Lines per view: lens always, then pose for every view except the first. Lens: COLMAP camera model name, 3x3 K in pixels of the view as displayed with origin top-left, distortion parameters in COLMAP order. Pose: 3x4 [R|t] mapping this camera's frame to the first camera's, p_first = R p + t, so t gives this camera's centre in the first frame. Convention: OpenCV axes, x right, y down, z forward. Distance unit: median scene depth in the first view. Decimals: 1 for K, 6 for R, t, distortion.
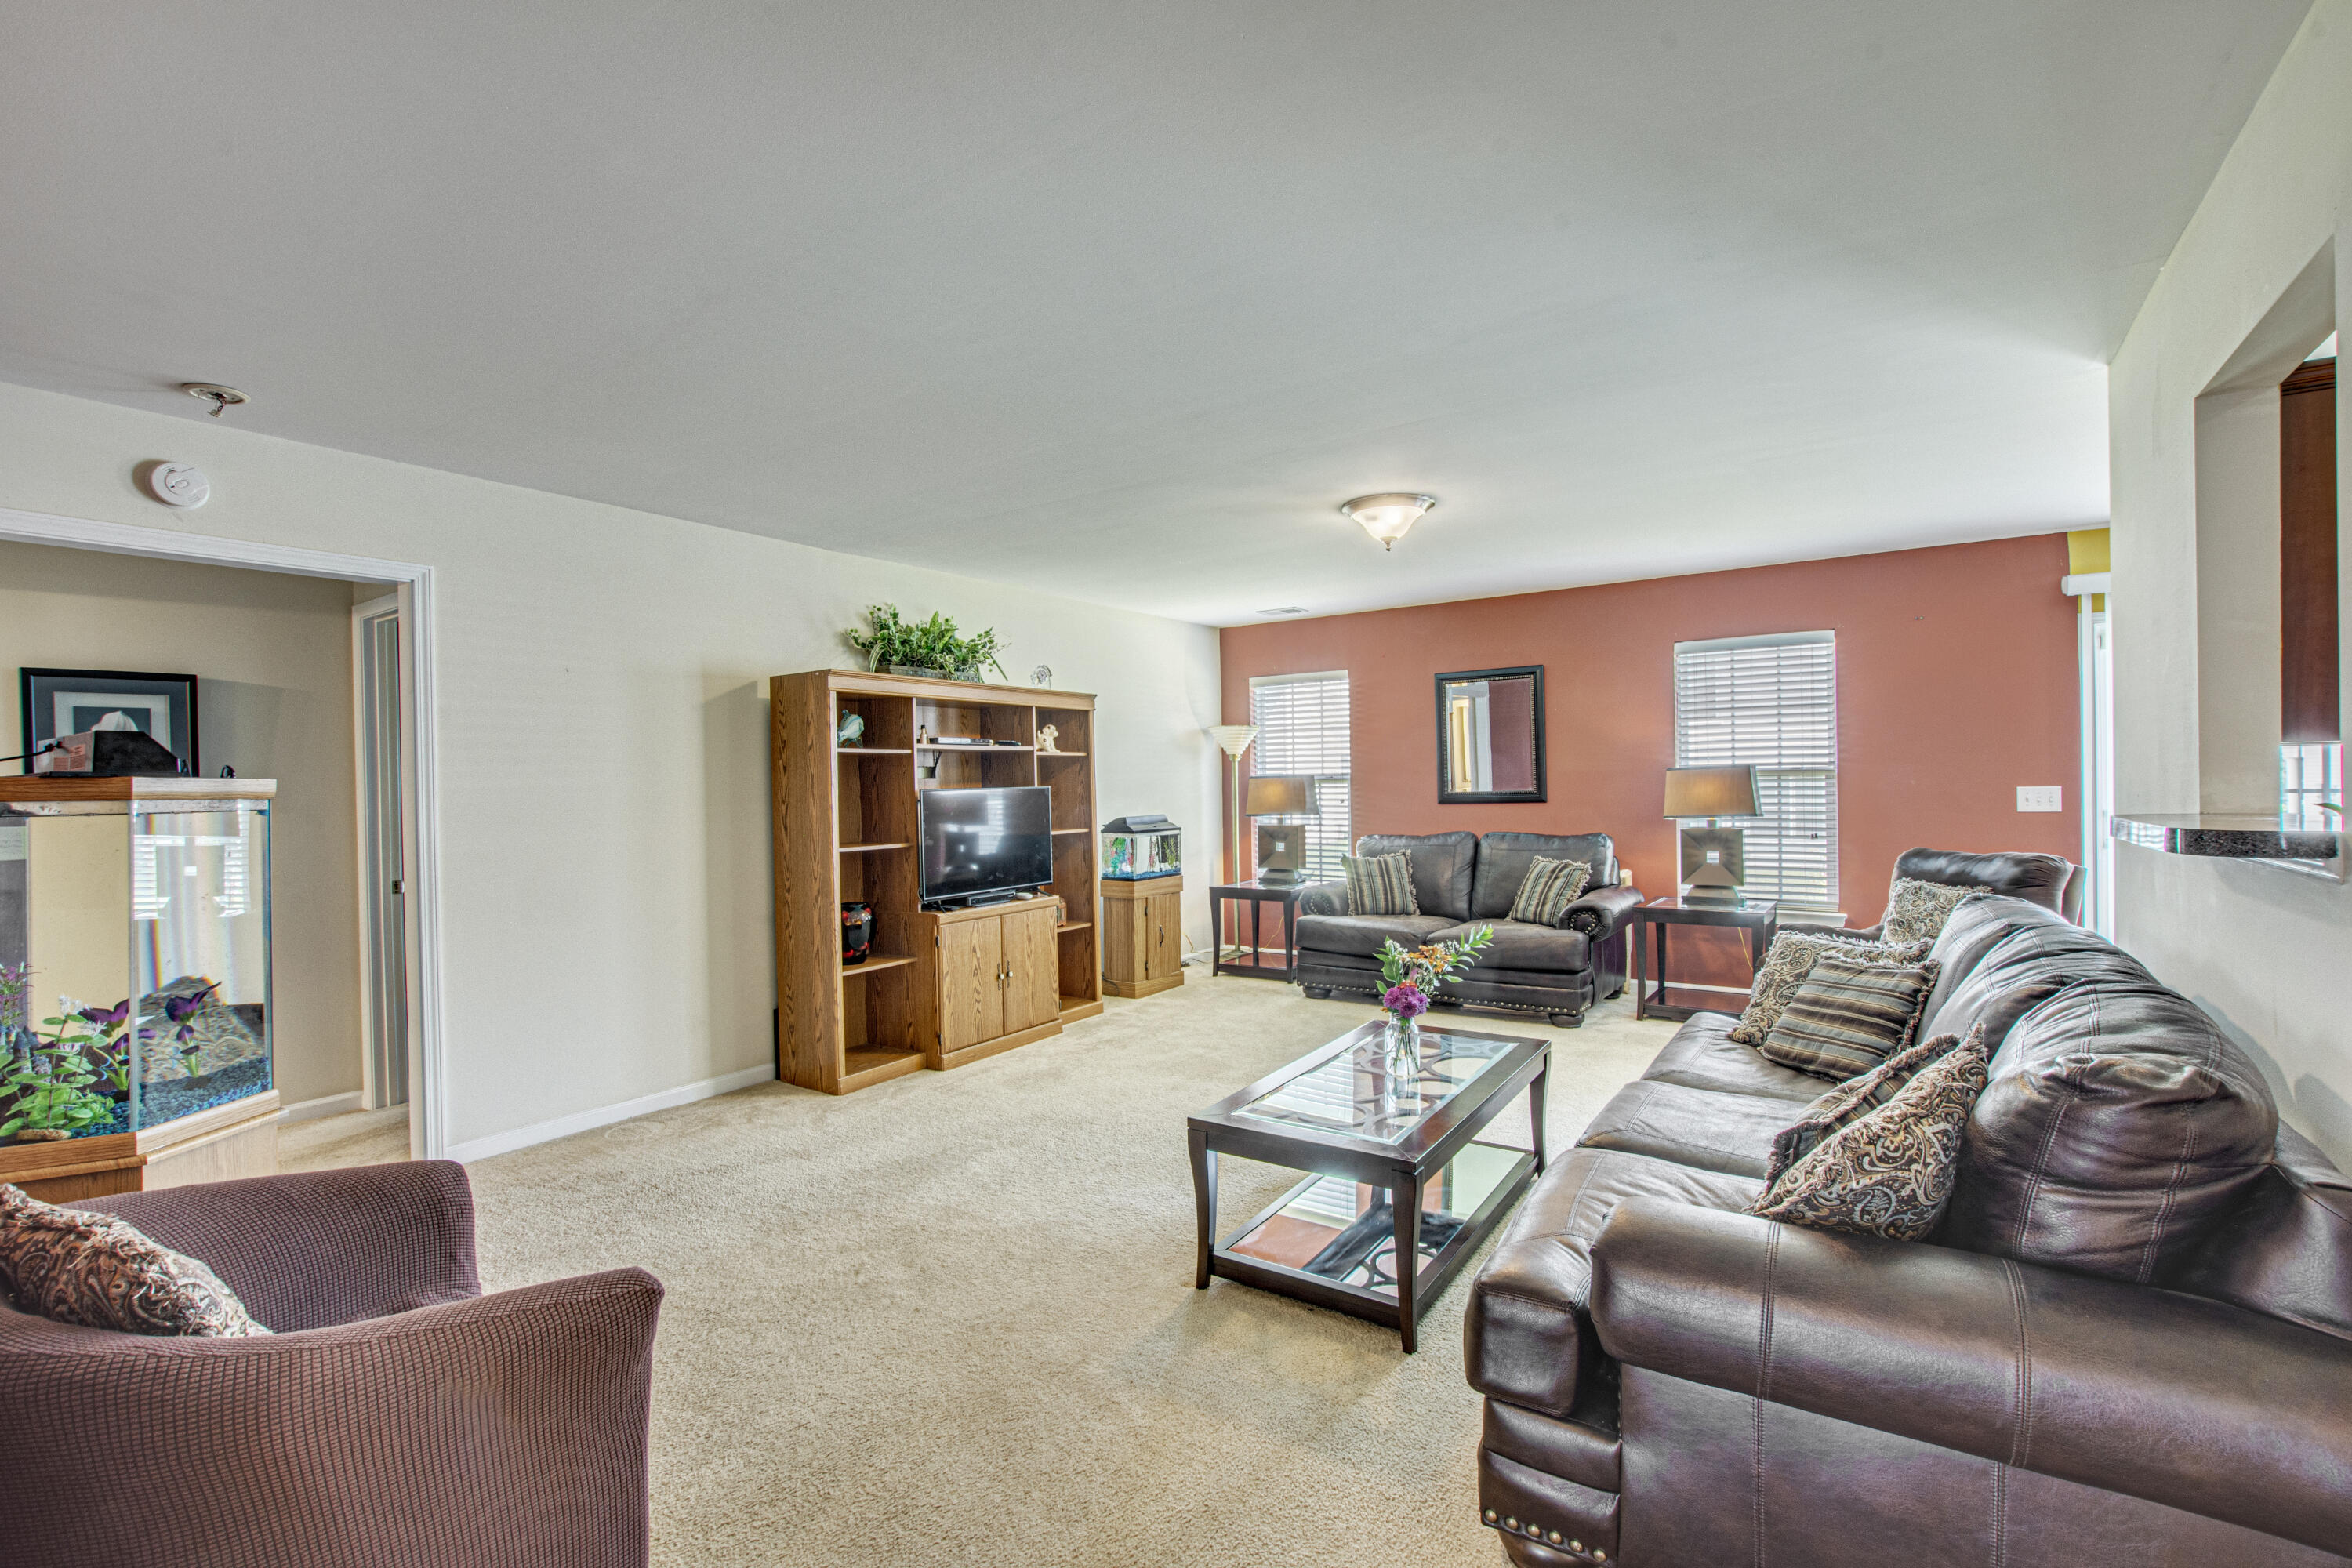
lens RADIAL K [[1020.3, 0, 1176.0], [0, 1020.3, 784.0], [0, 0, 1]] dist [-0.009872, -0.000127]
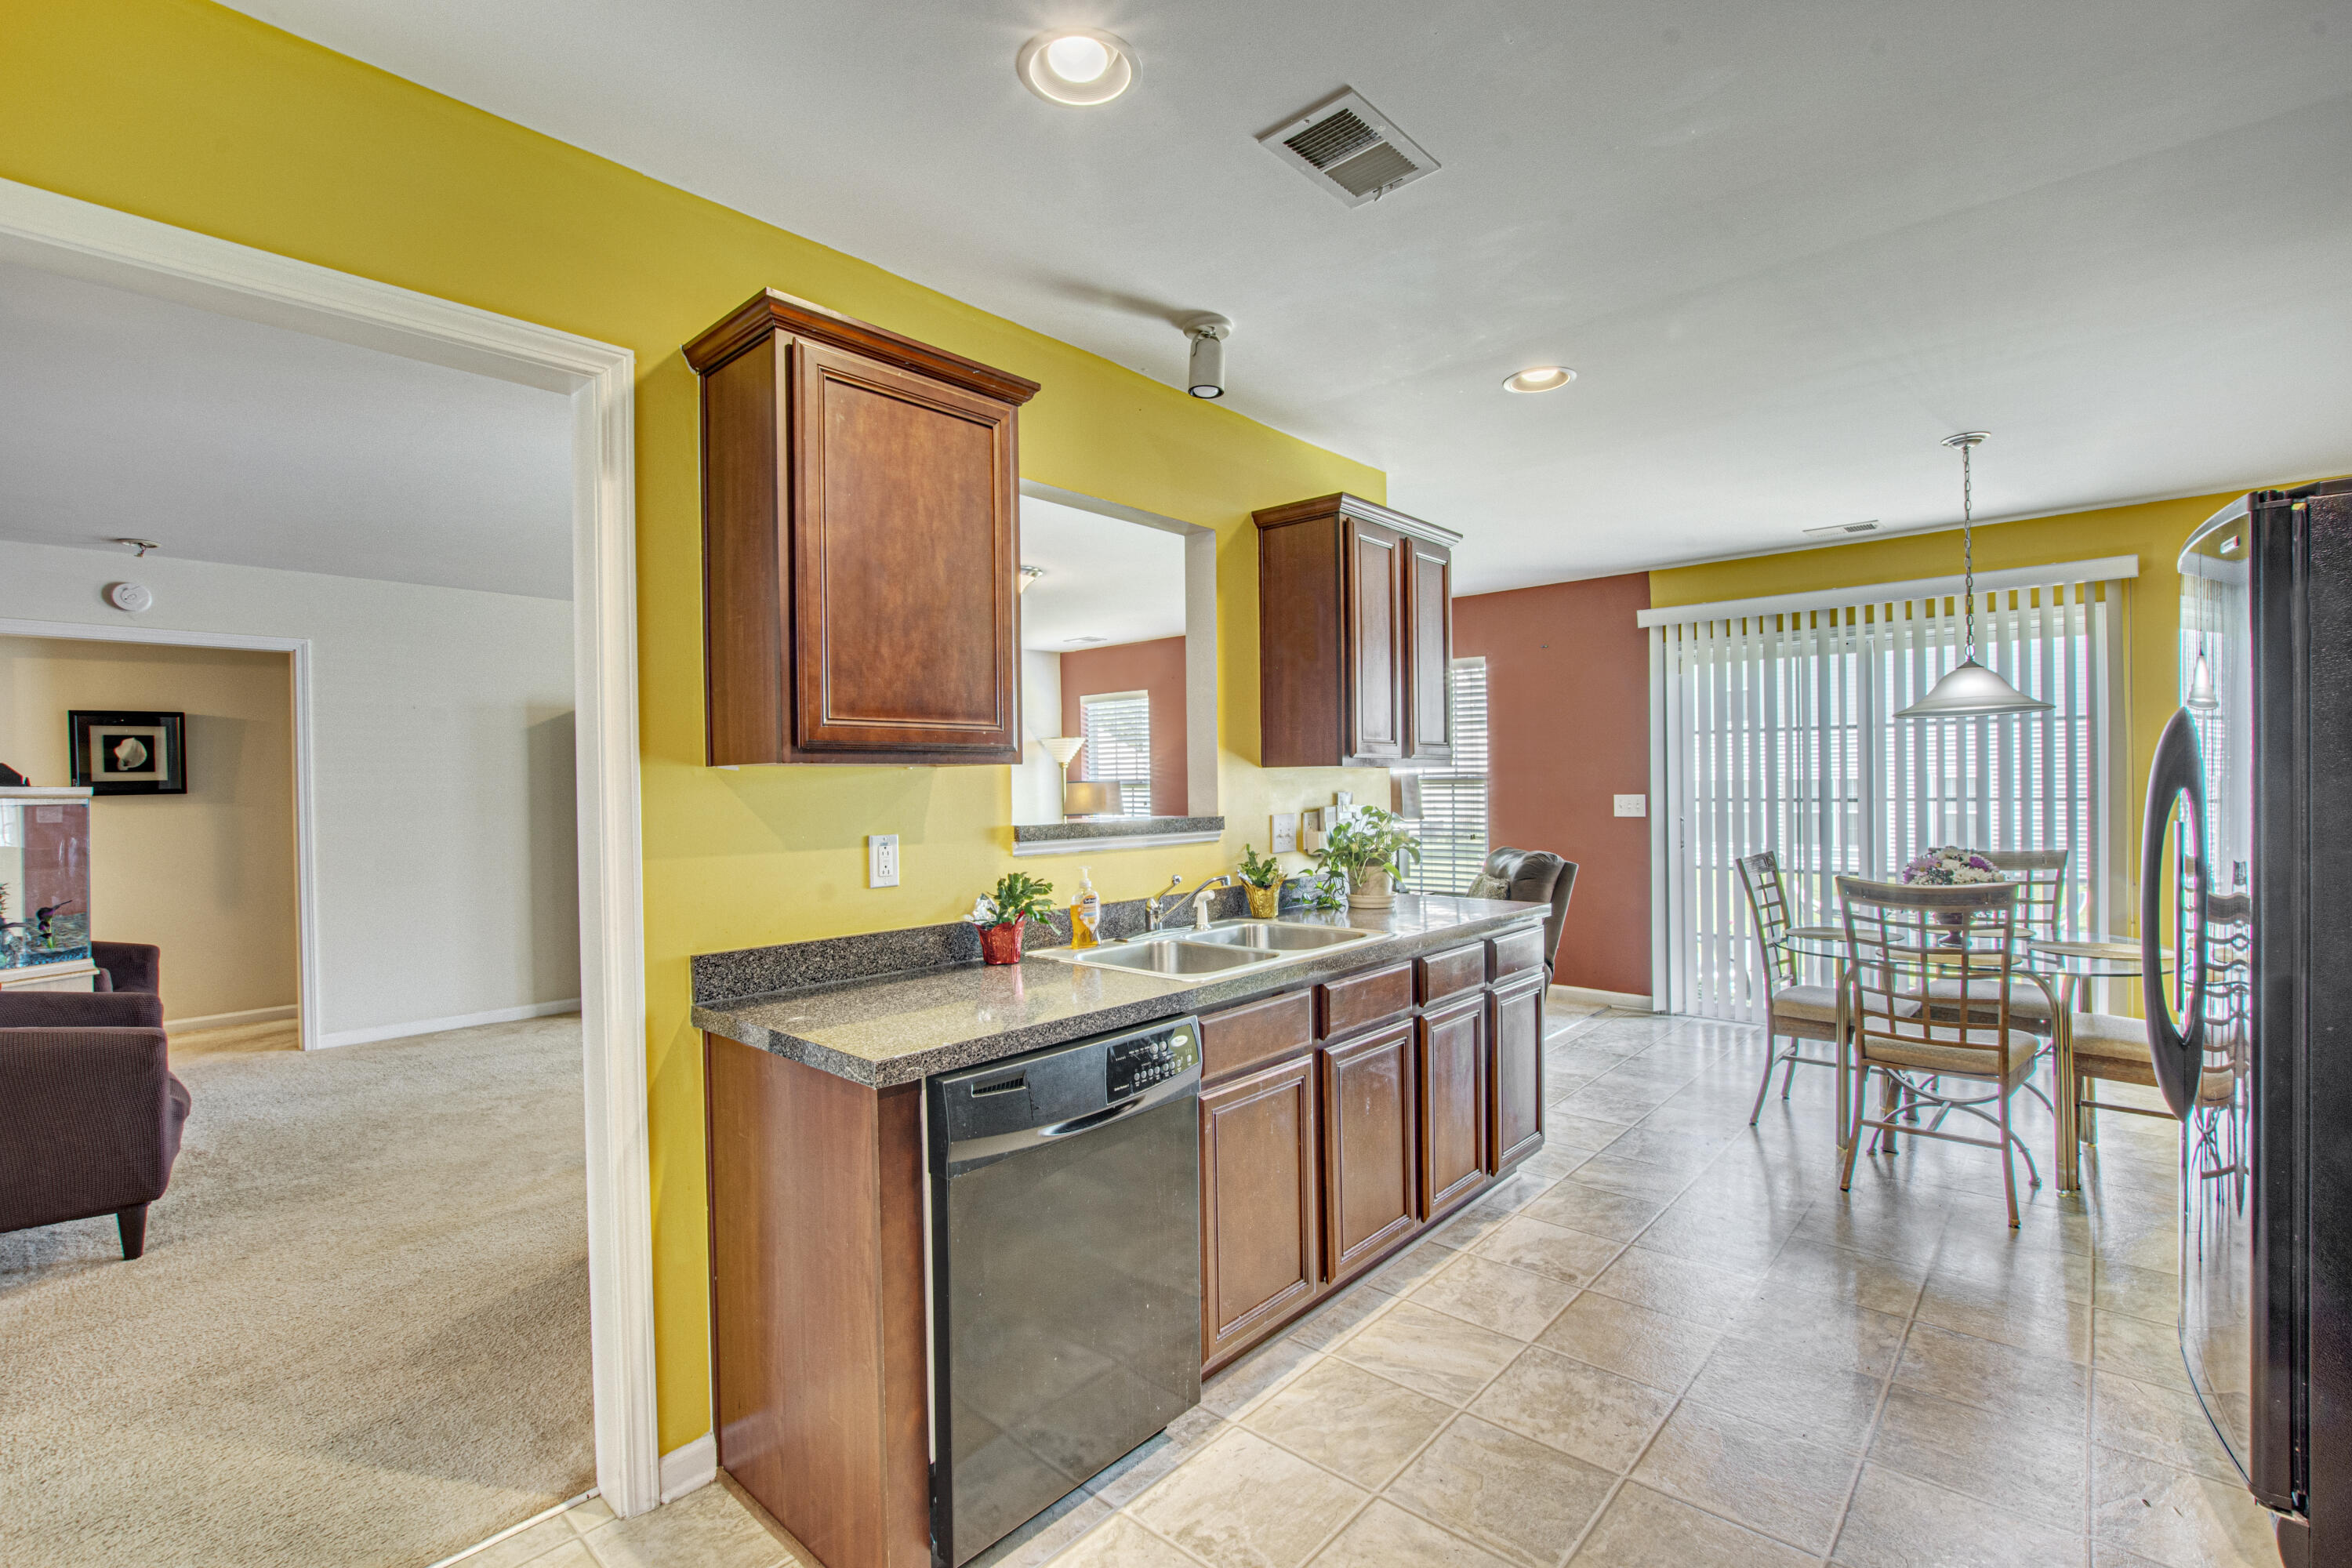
lens RADIAL K [[1041.0, 0, 1176.0], [0, 1041.0, 784.0], [0, 0, 1]] dist [0.000620, 0.000316]
pose [[0.990069, 0.004056, -0.140525, 0.662378], [-0.004001, 0.999992, 0.000673, -0.010819], [0.140527, -0.000104, 0.990077, -0.291682]]
